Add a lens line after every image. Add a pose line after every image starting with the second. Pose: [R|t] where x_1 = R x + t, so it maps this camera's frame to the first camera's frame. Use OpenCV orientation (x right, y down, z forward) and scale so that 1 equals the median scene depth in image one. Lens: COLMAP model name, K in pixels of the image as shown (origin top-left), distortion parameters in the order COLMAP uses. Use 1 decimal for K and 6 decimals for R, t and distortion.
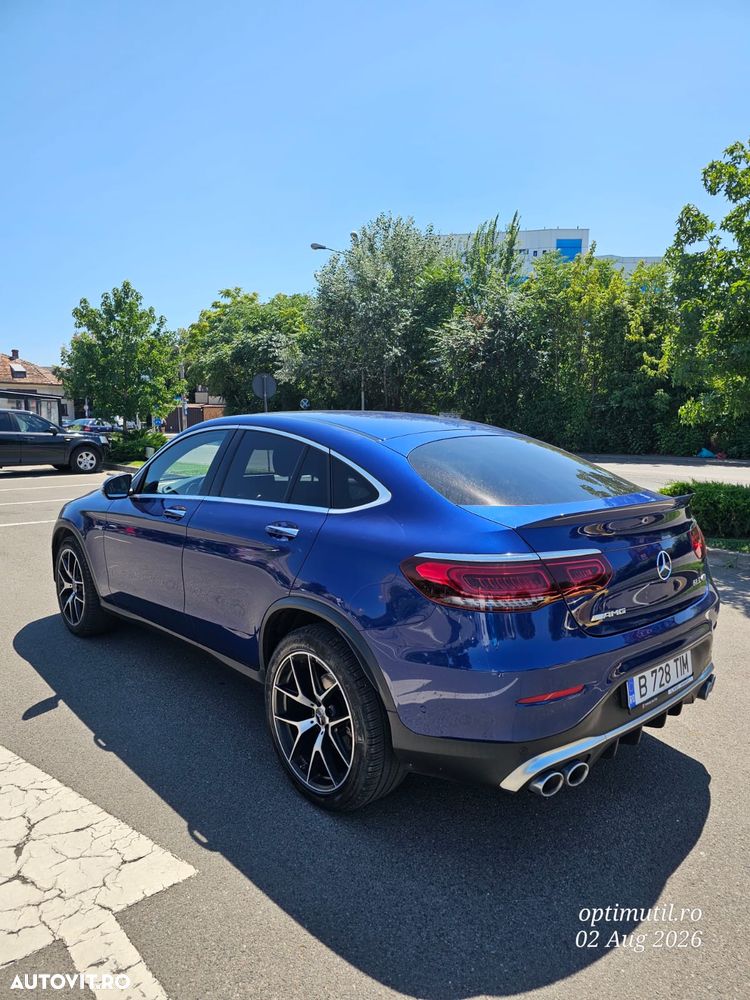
lens RADIAL K [[671.4, 0, 375.0], [0, 671.4, 500.0], [0, 0, 1]] dist [0.006960, -0.002166]
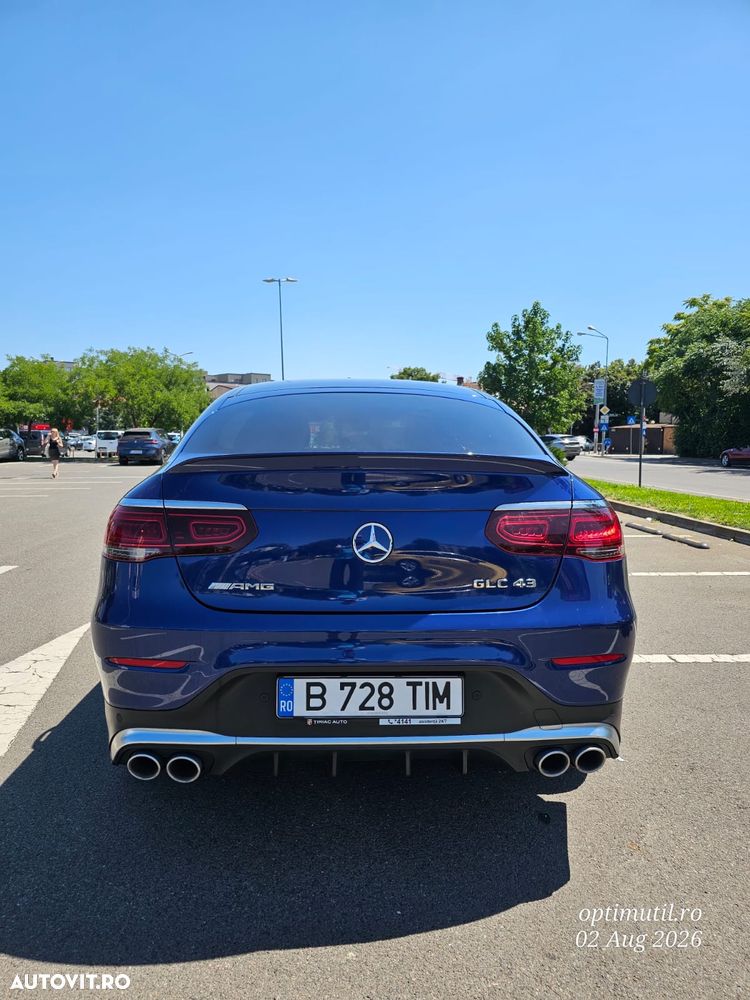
lens RADIAL K [[663.6, 0, 369.9], [0, 663.6, 505.1], [0, 0, 1]] dist [0.055624, -0.054871]
pose [[0.772220, 0.061970, -0.632326, 0.107252], [-0.078053, 0.996946, 0.002384, 0.006573], [0.630543, 0.047514, 0.774699, 0.052764]]
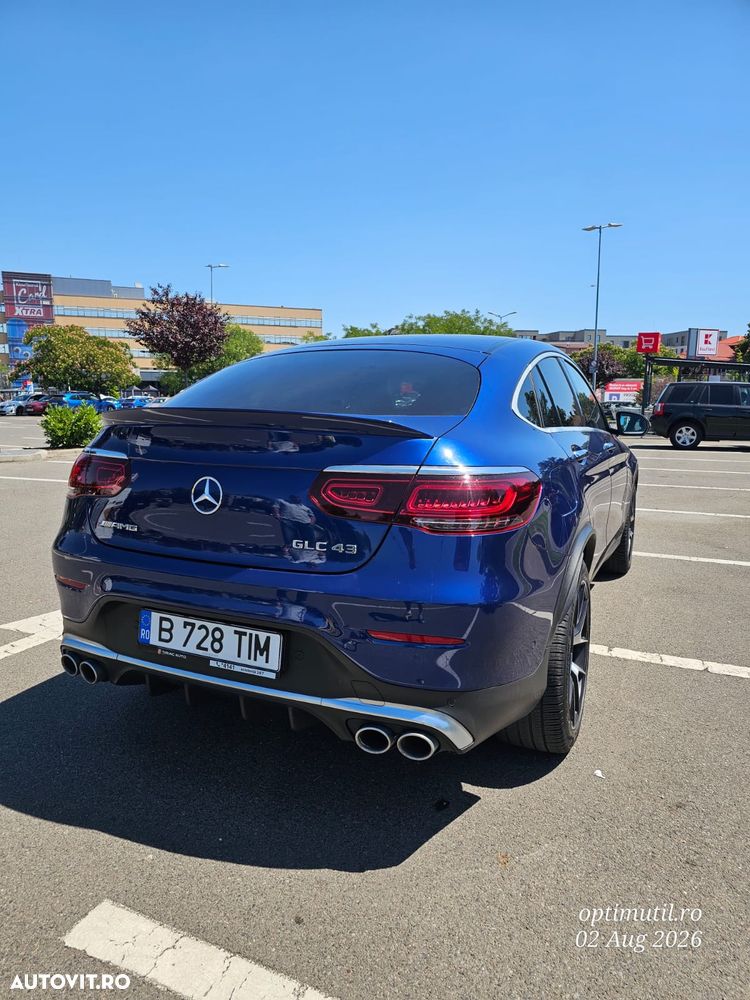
lens RADIAL K [[663.6, 0, 369.9], [0, 663.6, 505.1], [0, 0, 1]] dist [0.055624, -0.054871]
pose [[0.392100, 0.142851, -0.908764, 0.146039], [-0.113888, 0.987808, 0.106137, 0.000579], [0.912846, 0.061881, 0.403588, 0.104773]]
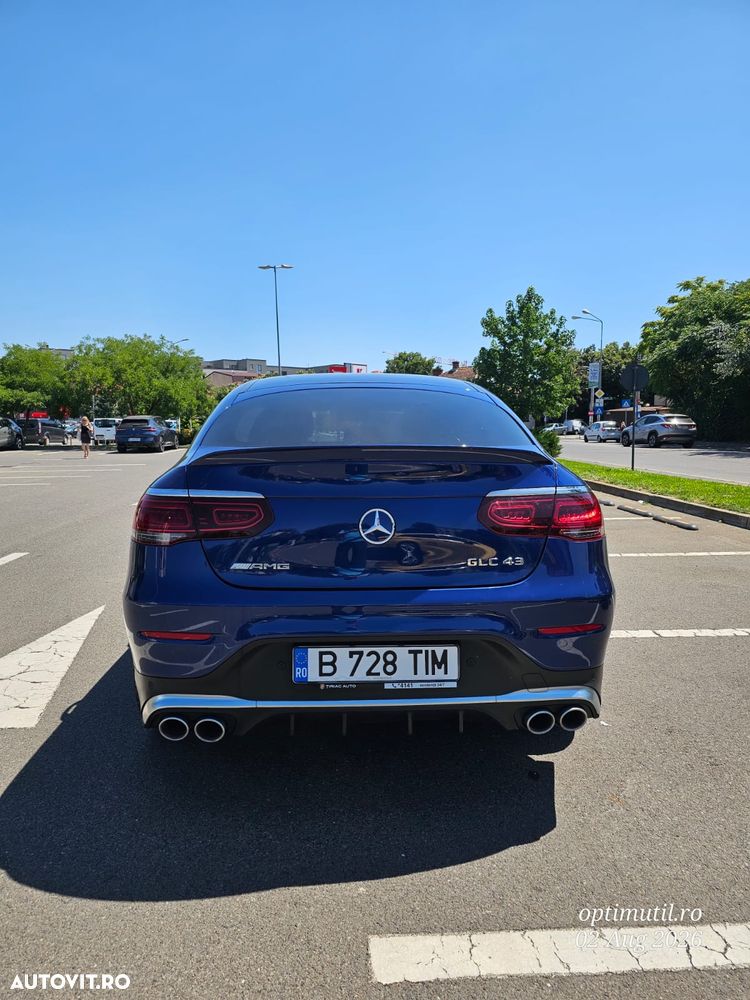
lens RADIAL K [[661.0, 0, 369.3], [0, 661.0, 498.1], [0, 0, 1]] dist [0.065001, -0.068277]
pose [[0.775326, 0.062713, -0.628440, 0.112666], [-0.069123, 0.997506, 0.014264, 0.006236], [0.627767, 0.032380, 0.777727, 0.044289]]
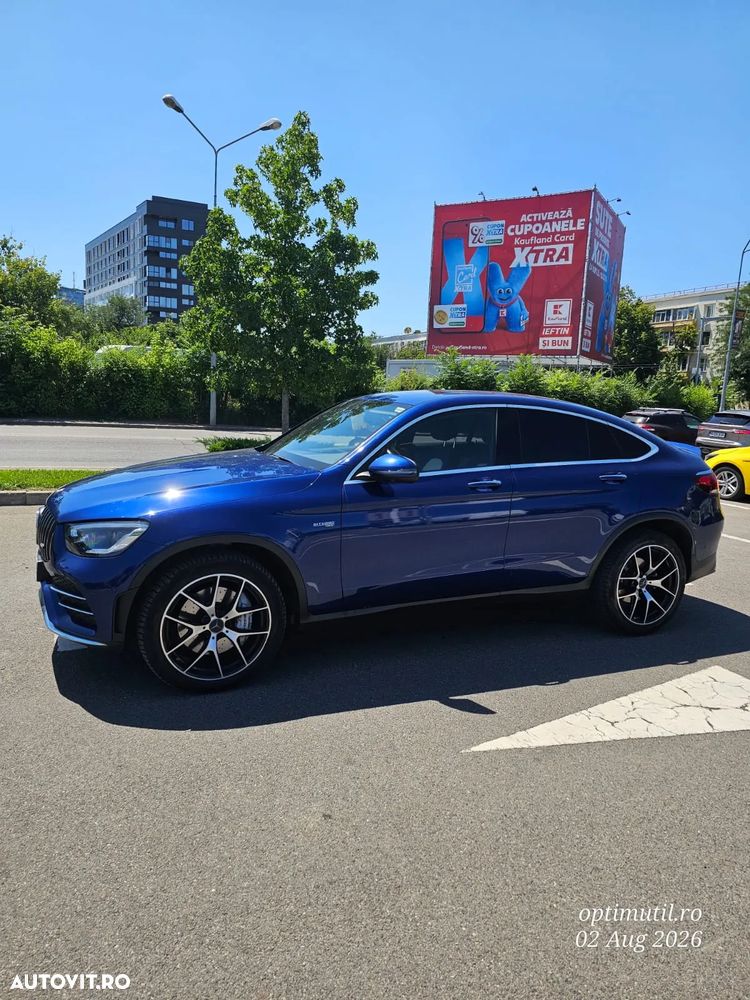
lens RADIAL K [[664.1, 0, 375.9], [0, 664.1, 495.6], [0, 0, 1]] dist [0.052106, -0.059675]
pose [[0.317177, -0.128897, 0.939566, -0.239823], [0.069292, 0.991222, 0.112592, -0.016727], [-0.945831, 0.029392, 0.323325, 0.141378]]
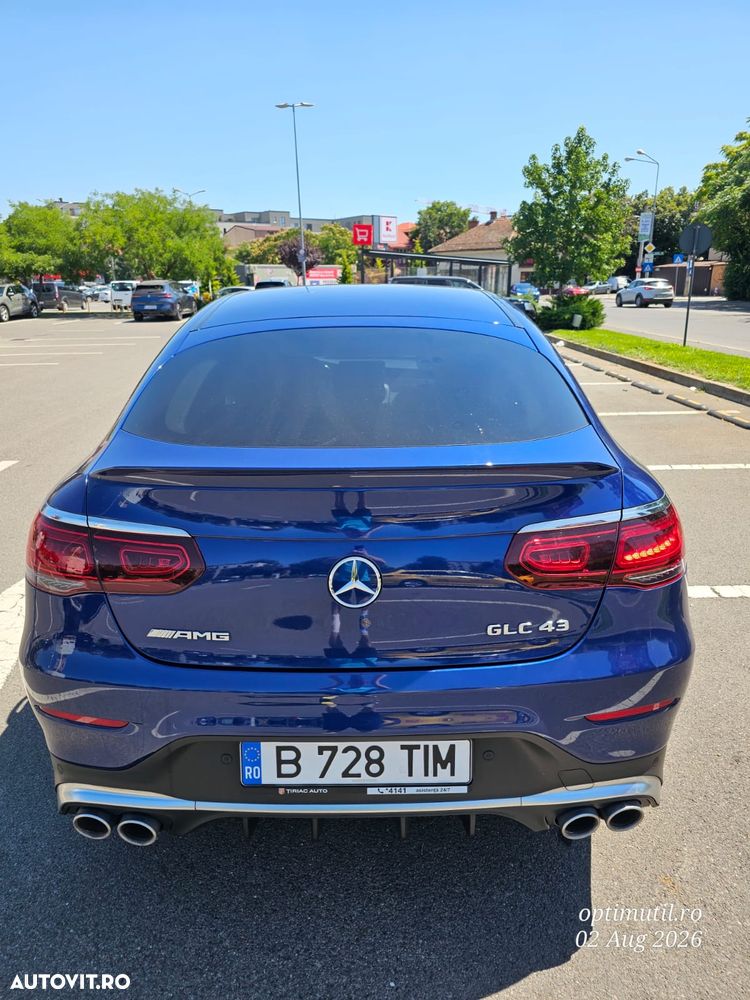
lens RADIAL K [[667.2, 0, 370.1], [0, 667.2, 488.0], [0, 0, 1]] dist [0.042833, -0.039505]
pose [[0.747733, 0.182602, -0.638398, 0.094597], [-0.065556, 0.977048, 0.202683, -0.011415], [0.660756, -0.109702, 0.742541, 0.073477]]
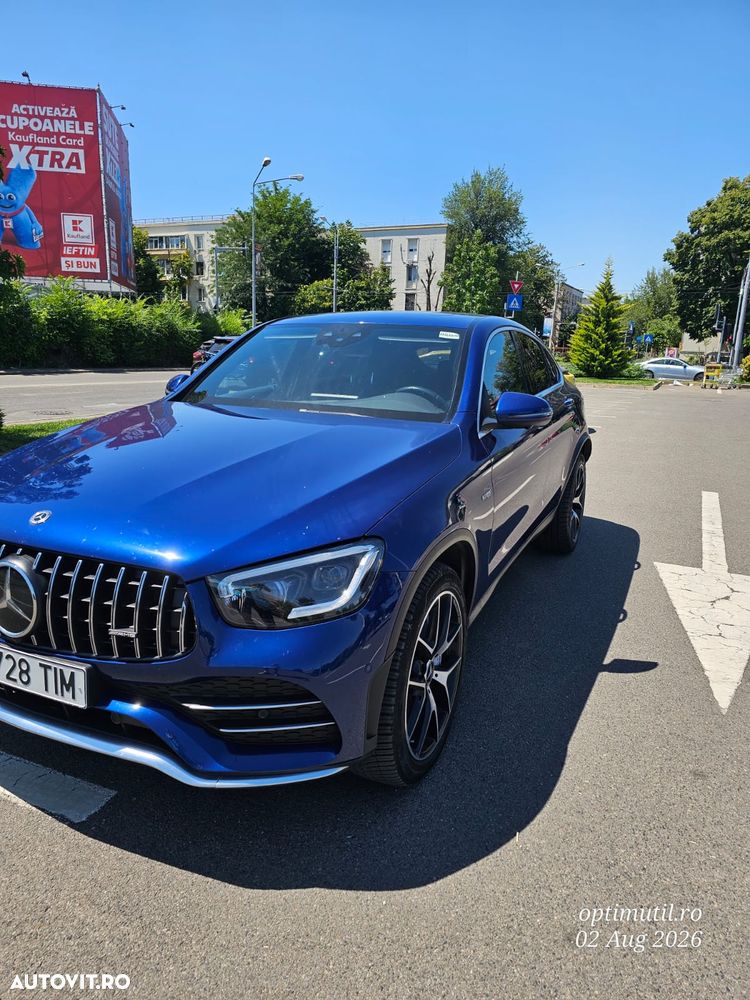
lens RADIAL K [[663.6, 0, 369.9], [0, 663.6, 505.1], [0, 0, 1]] dist [0.055624, -0.054871]
pose [[-0.375404, -0.228660, 0.898213, -0.190206], [0.083511, 0.956805, 0.278479, -0.026382], [-0.923091, 0.179553, -0.340093, 0.272102]]
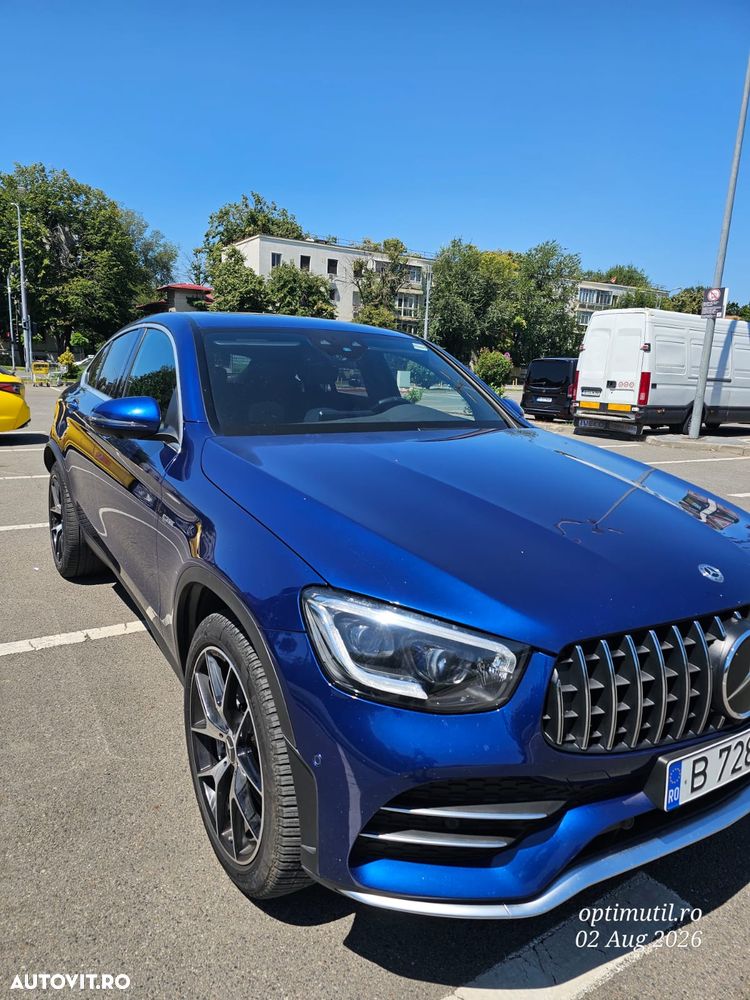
lens RADIAL K [[671.4, 0, 375.0], [0, 671.4, 500.0], [0, 0, 1]] dist [0.006960, -0.002166]
pose [[-0.981427, -0.076016, 0.176133, -0.069850], [-0.018353, 0.951135, 0.308229, -0.033956], [-0.190956, 0.299272, -0.934865, 0.357524]]
